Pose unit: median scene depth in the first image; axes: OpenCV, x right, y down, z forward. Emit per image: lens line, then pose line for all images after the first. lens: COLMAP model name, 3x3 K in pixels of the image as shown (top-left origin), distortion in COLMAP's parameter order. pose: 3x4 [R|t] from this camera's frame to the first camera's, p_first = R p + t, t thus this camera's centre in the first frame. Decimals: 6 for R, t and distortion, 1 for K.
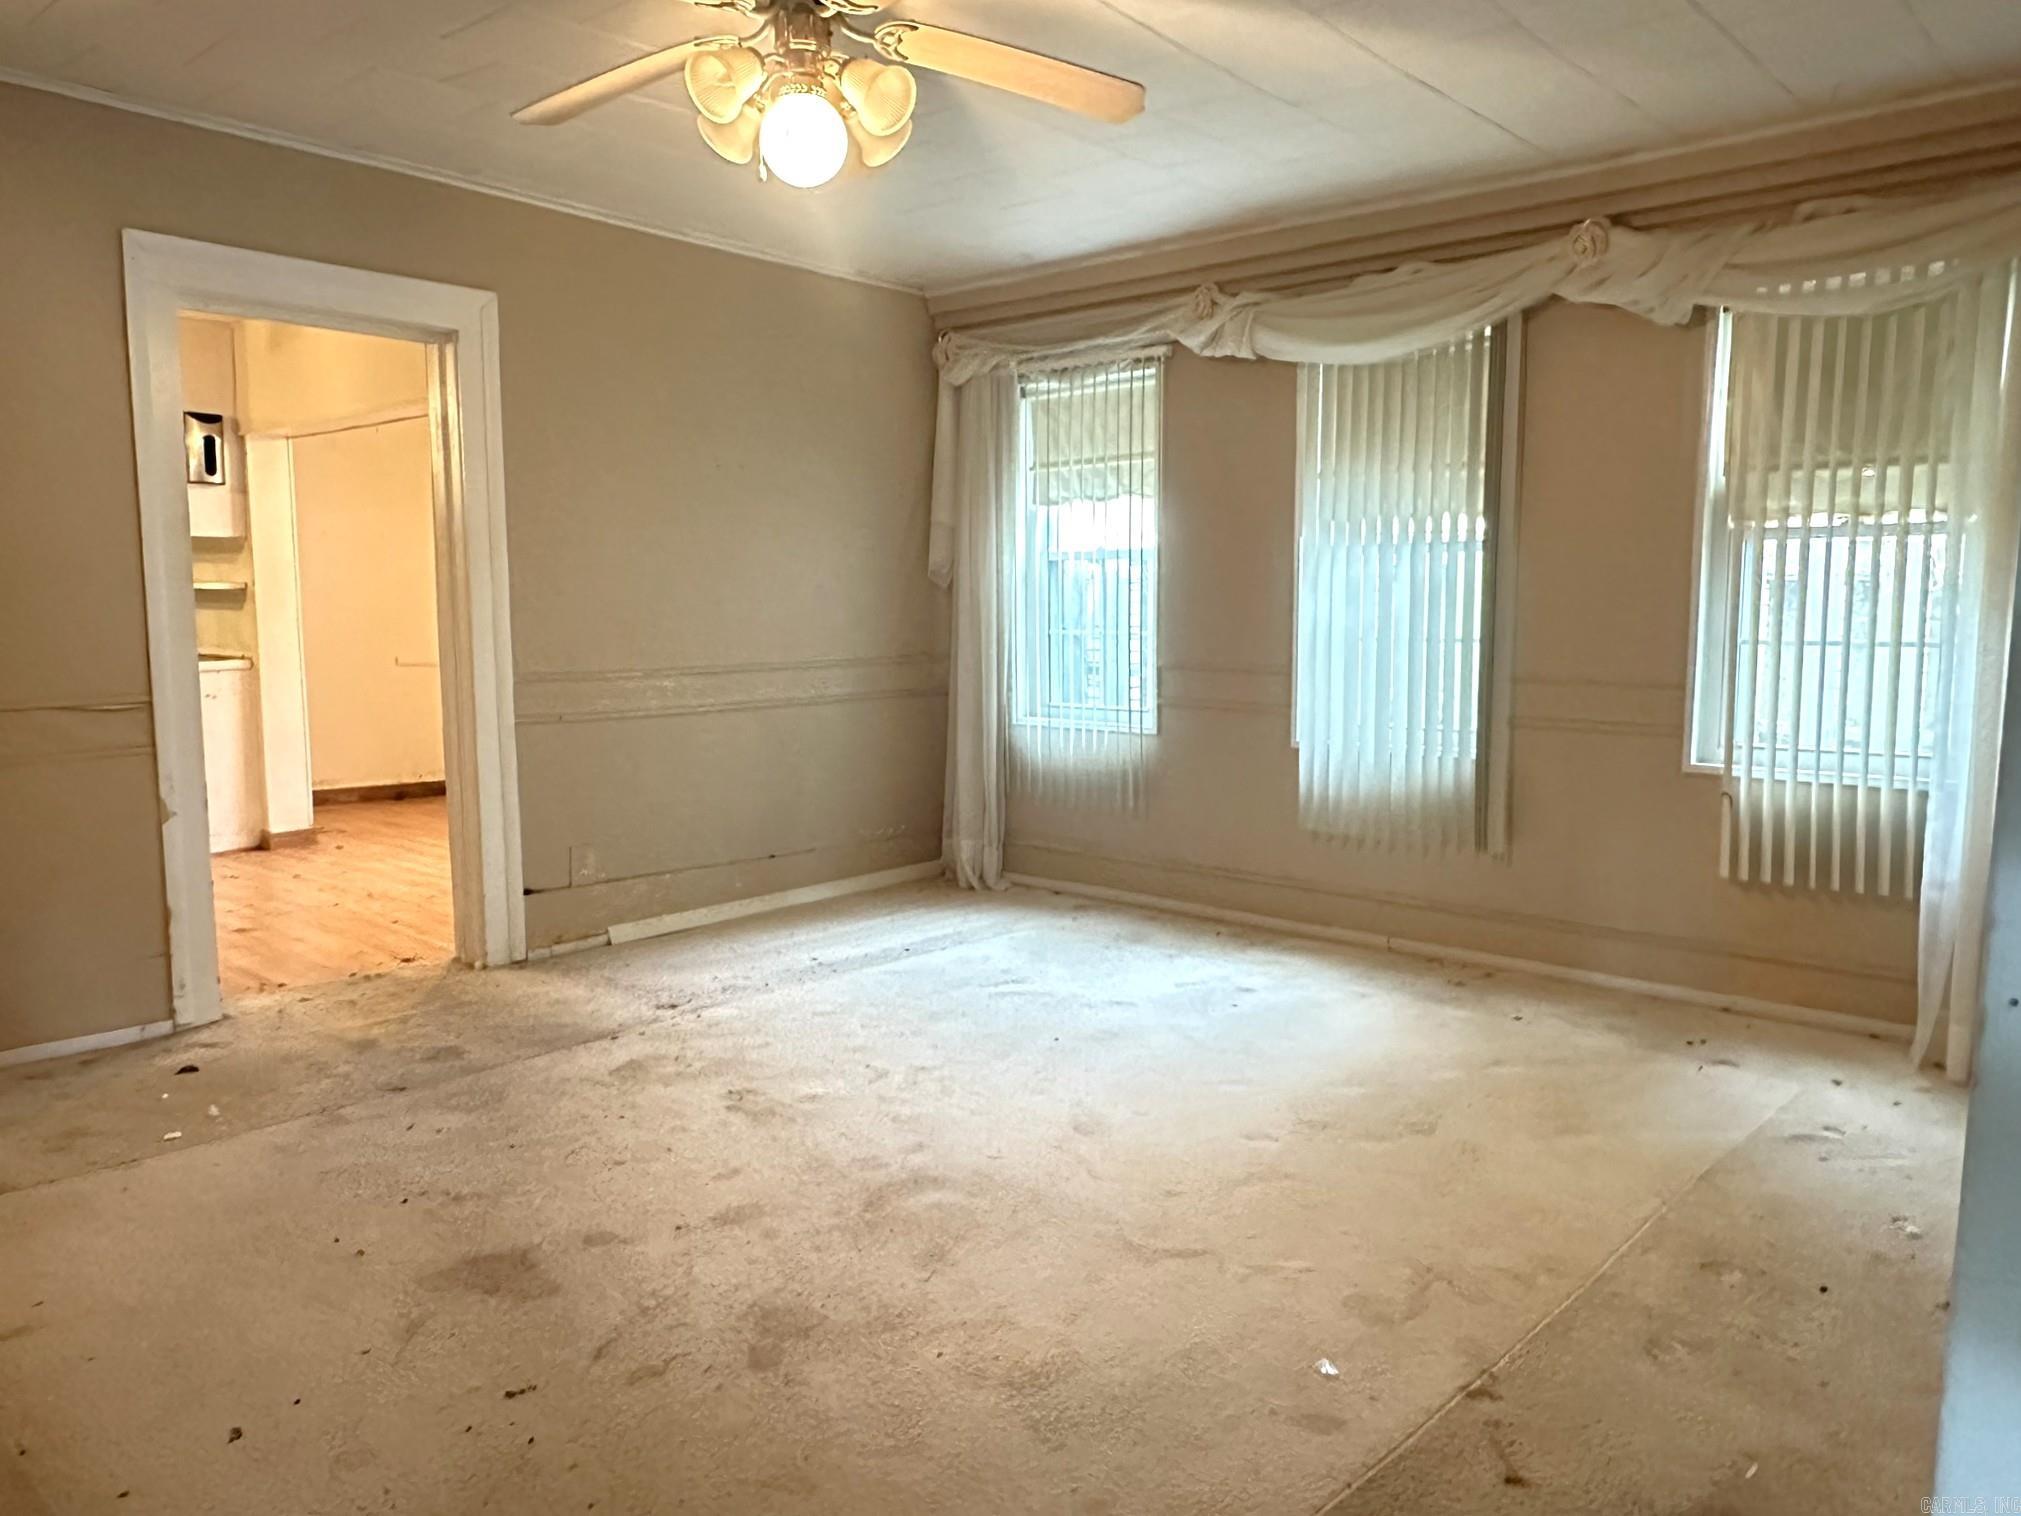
lens RADIAL K [[1435.9, 0, 1010.5], [0, 1435.9, 758.0], [0, 0, 1]] dist [0.035363, 0.001672]
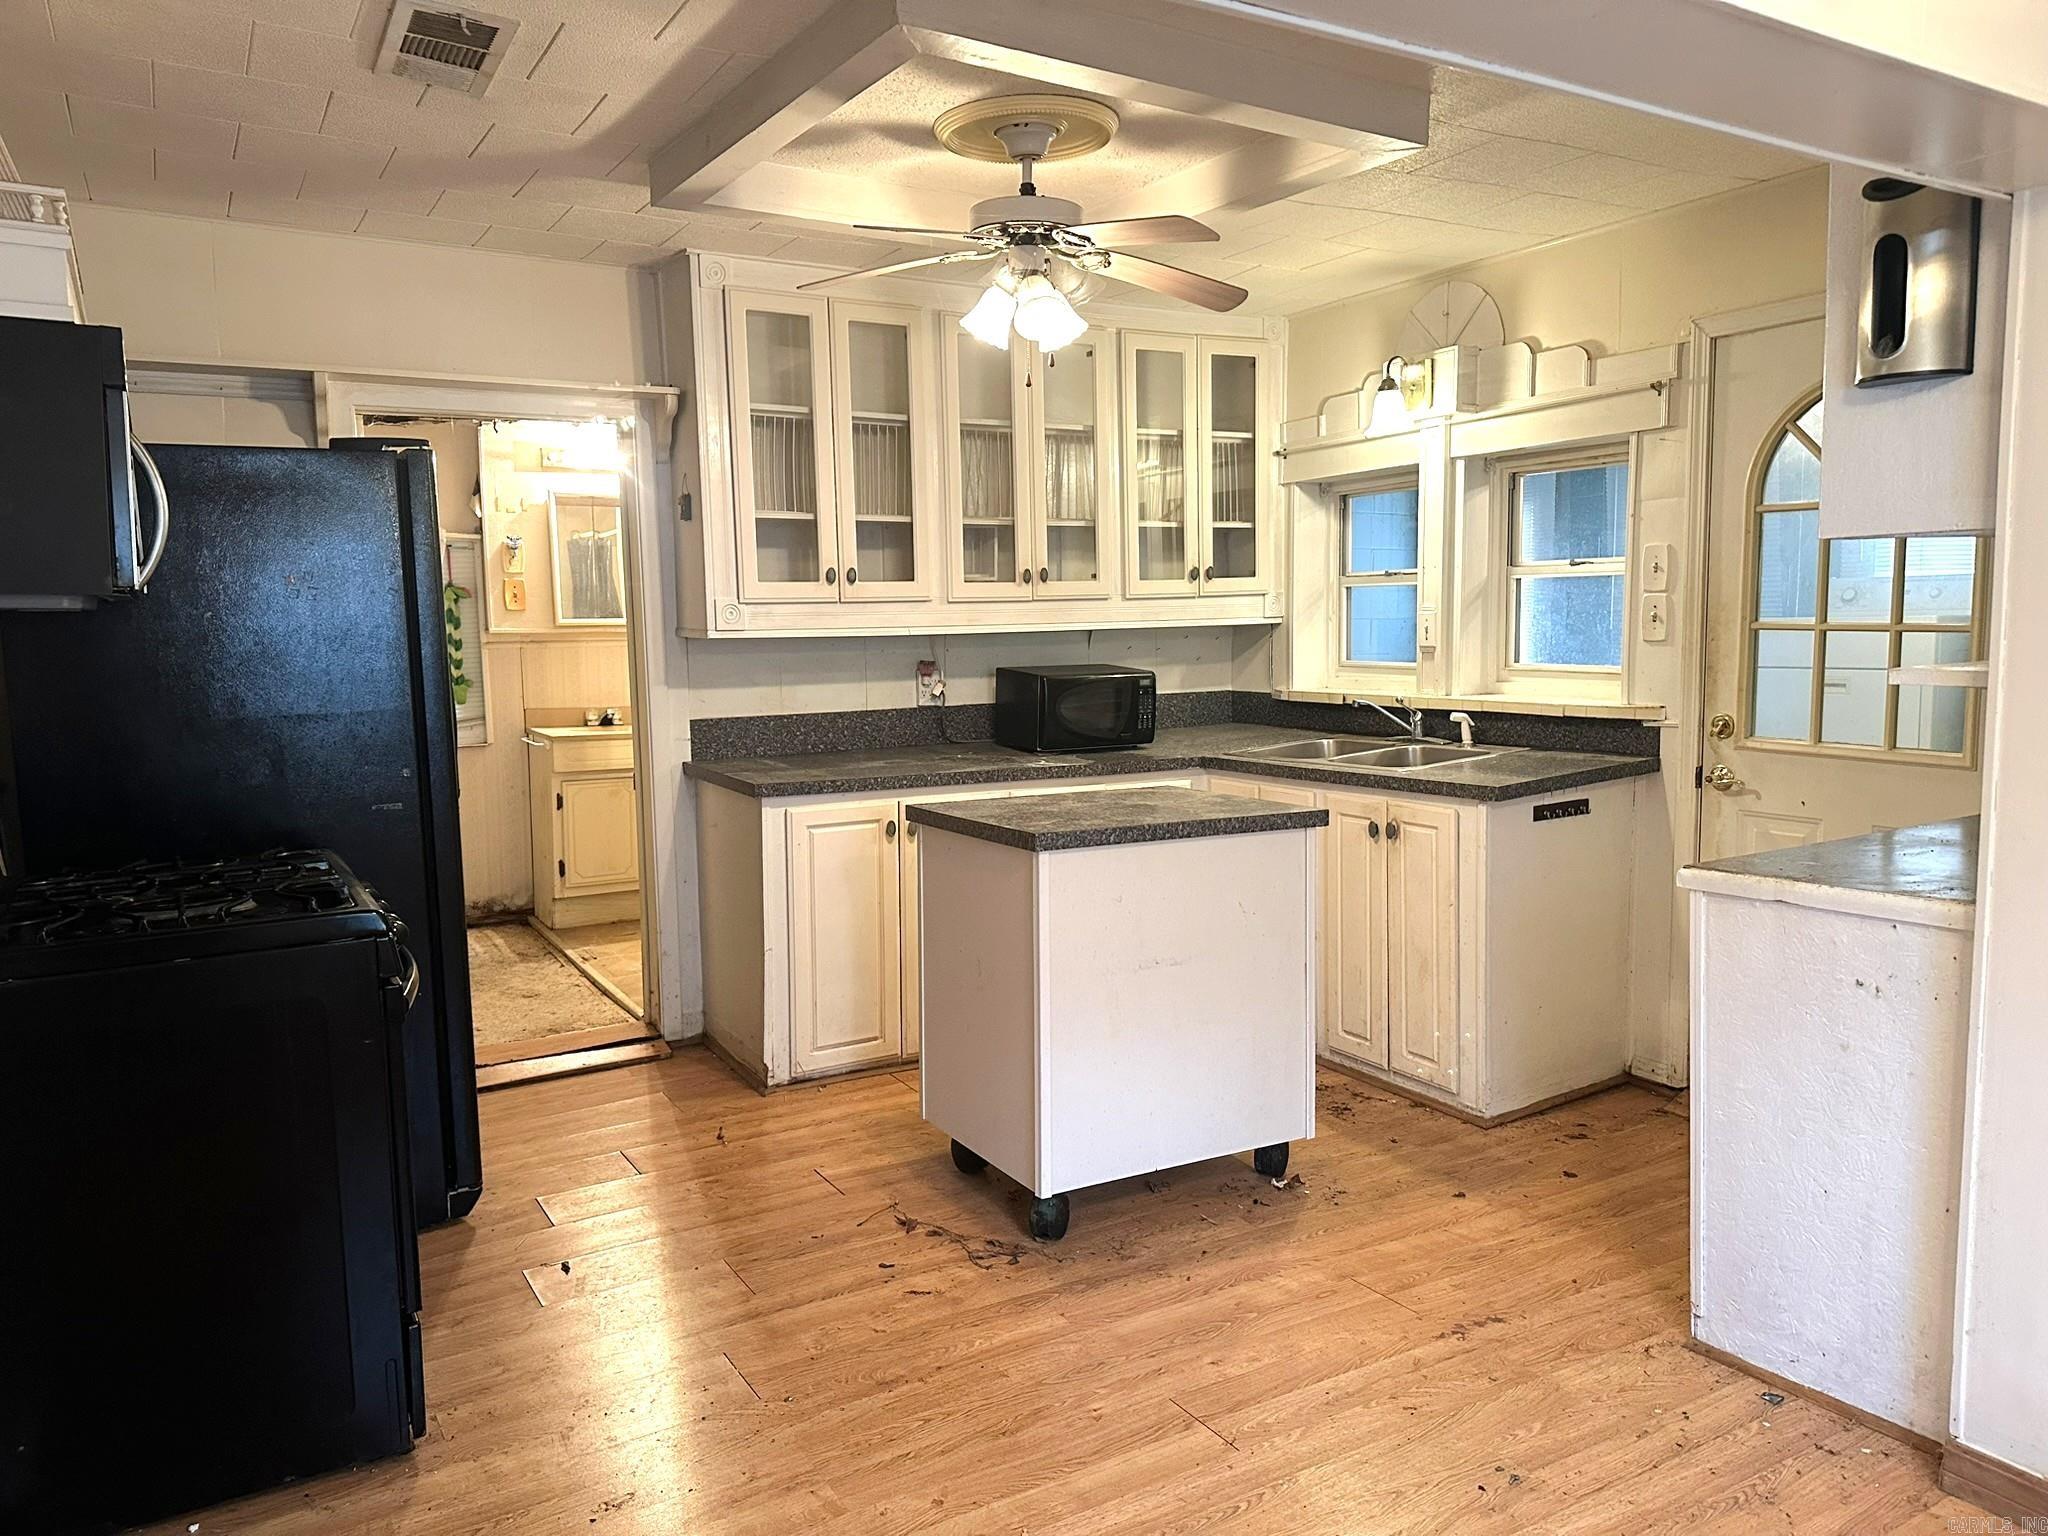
lens RADIAL K [[1429.2, 0, 1027.3], [0, 1429.2, 757.5], [0, 0, 1]] dist [0.121033, -0.199902]
pose [[-0.315790, 0.102013, -0.943329, -0.273068], [-0.090216, 0.986471, 0.136879, -0.219752], [0.944530, 0.128329, -0.302314, 1.555058]]
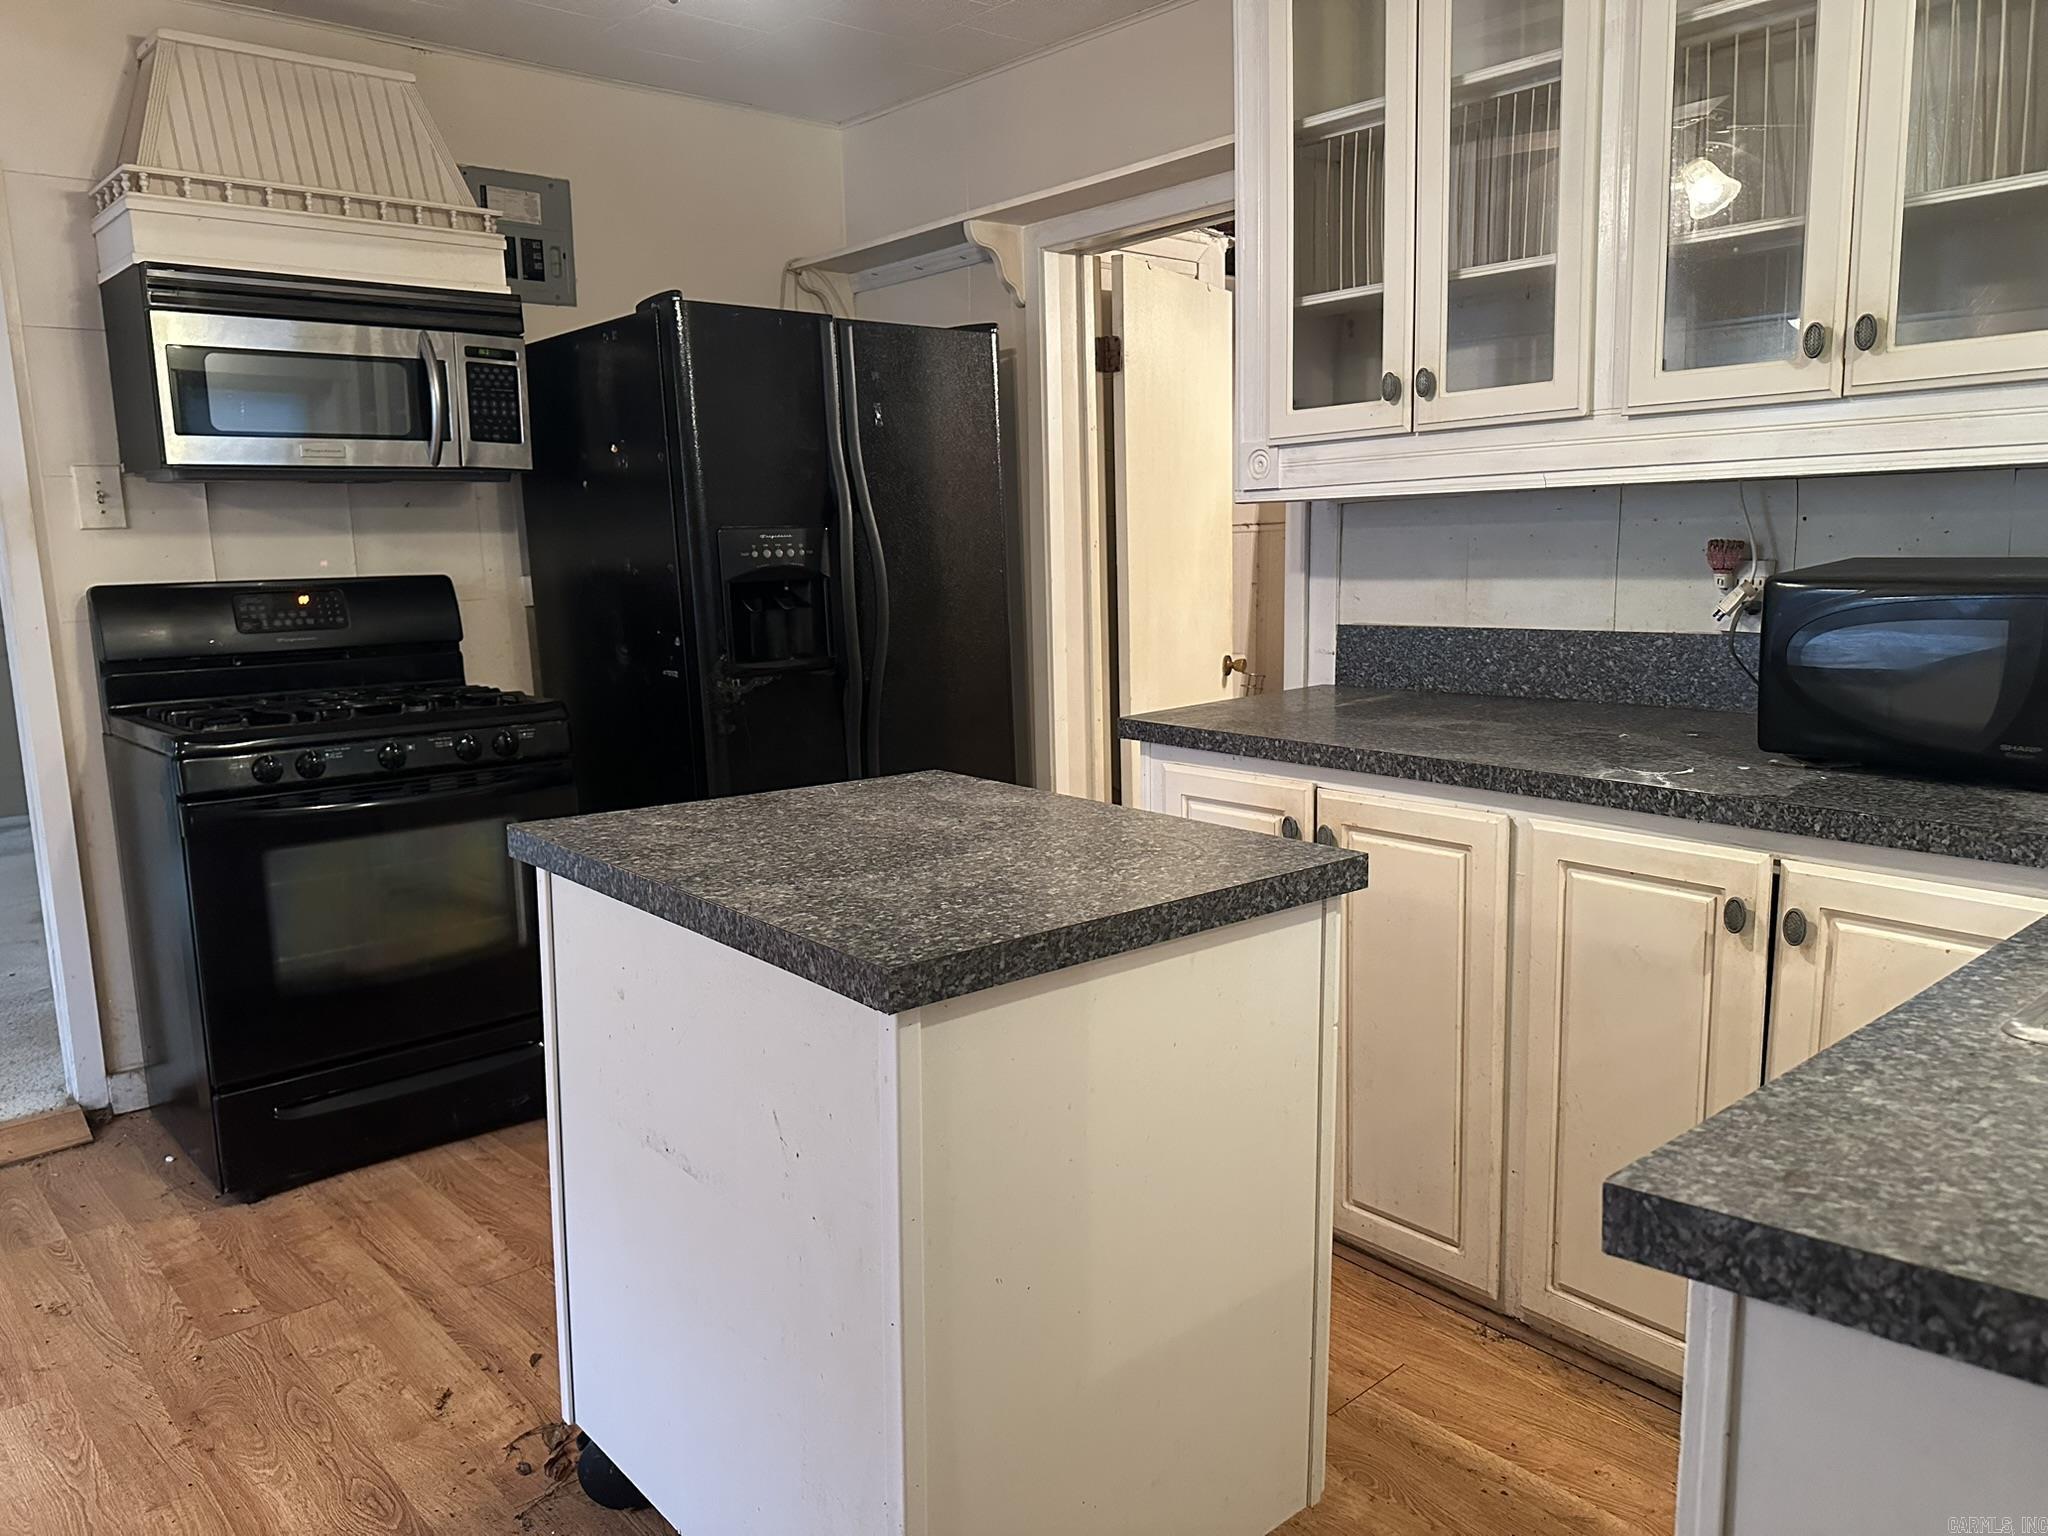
lens RADIAL K [[1429.2, 0, 1027.3], [0, 1429.2, 757.5], [0, 0, 1]] dist [0.121033, -0.199902]
pose [[-0.991122, 0.004753, 0.132868, -1.236141], [0.039179, 0.965424, 0.257724, -0.206435], [-0.127049, 0.260642, -0.957039, 1.747532]]
